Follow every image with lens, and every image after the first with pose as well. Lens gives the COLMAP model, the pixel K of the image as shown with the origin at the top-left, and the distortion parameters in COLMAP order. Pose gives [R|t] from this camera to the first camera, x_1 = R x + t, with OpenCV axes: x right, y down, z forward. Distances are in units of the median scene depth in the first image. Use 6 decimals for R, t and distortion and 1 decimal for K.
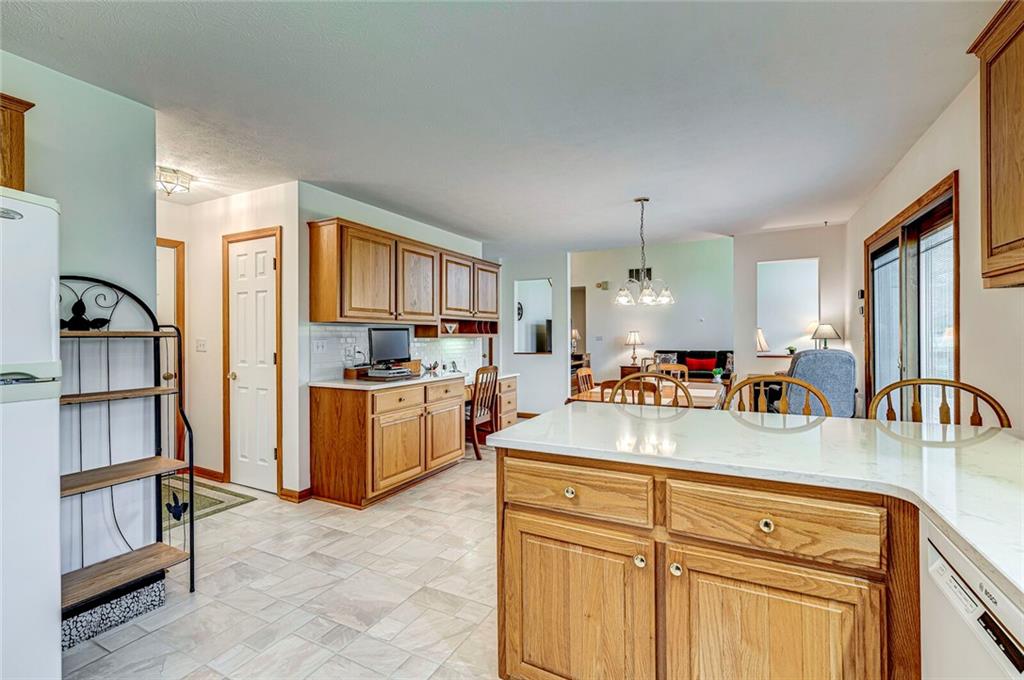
lens RADIAL K [[445.5, 0, 512.3], [0, 445.5, 335.3], [0, 0, 1]] dist [-0.001839, 0.000832]
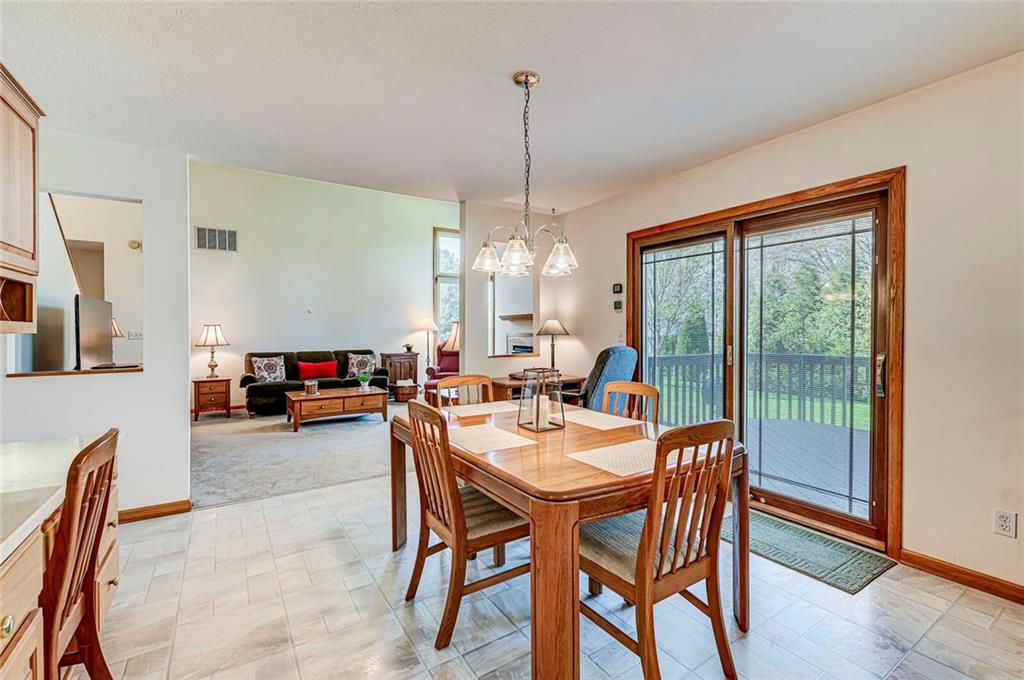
lens RADIAL K [[445.5, 0, 511.4], [0, 445.5, 334.4], [0, 0, 1]] dist [-0.001839, 0.000832]
pose [[0.494505, -0.002822, 0.869170, -0.077855], [-0.000970, 0.999992, 0.003799, 0.001637], [-0.869174, -0.002721, 0.494499, 0.319419]]
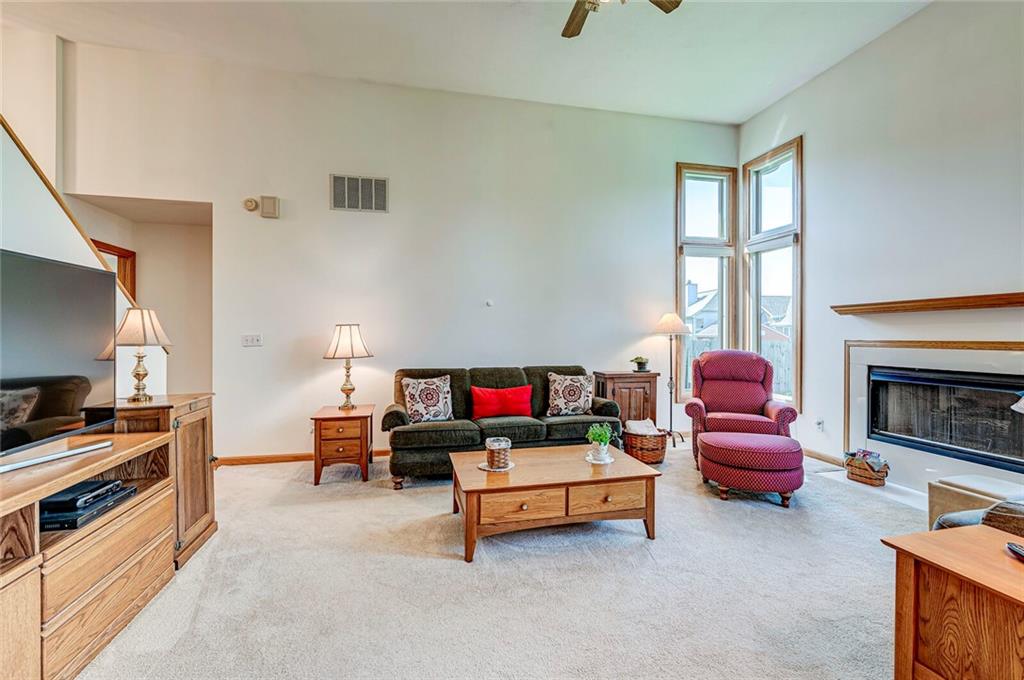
lens RADIAL K [[445.5, 0, 509.0], [0, 445.5, 332.7], [0, 0, 1]] dist [-0.001839, 0.000832]
pose [[0.765011, 0.009640, 0.643945, 0.131891], [-0.006364, 0.999952, -0.007408, 0.000316], [-0.643986, 0.001569, 0.765036, 0.629007]]
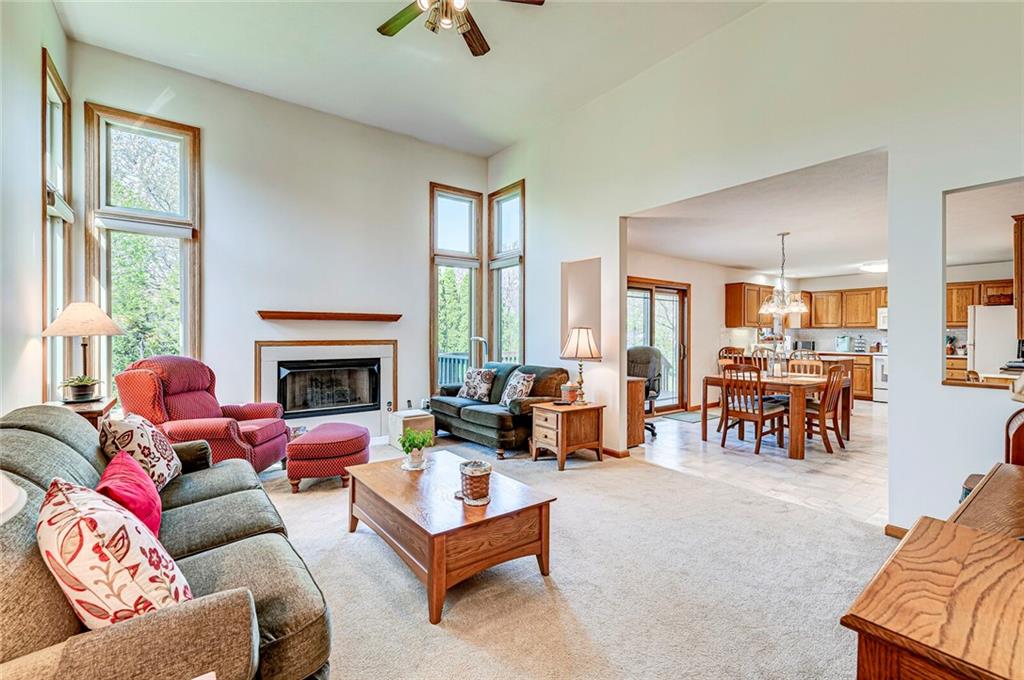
lens RADIAL K [[445.5, 0, 510.5], [0, 445.5, 338.8], [0, 0, 1]] dist [-0.001839, 0.000832]
pose [[-0.902459, 0.001747, 0.430772, 0.193024], [0.004818, 0.999970, 0.006040, -0.001905], [-0.430749, 0.007526, -0.902440, 1.072119]]
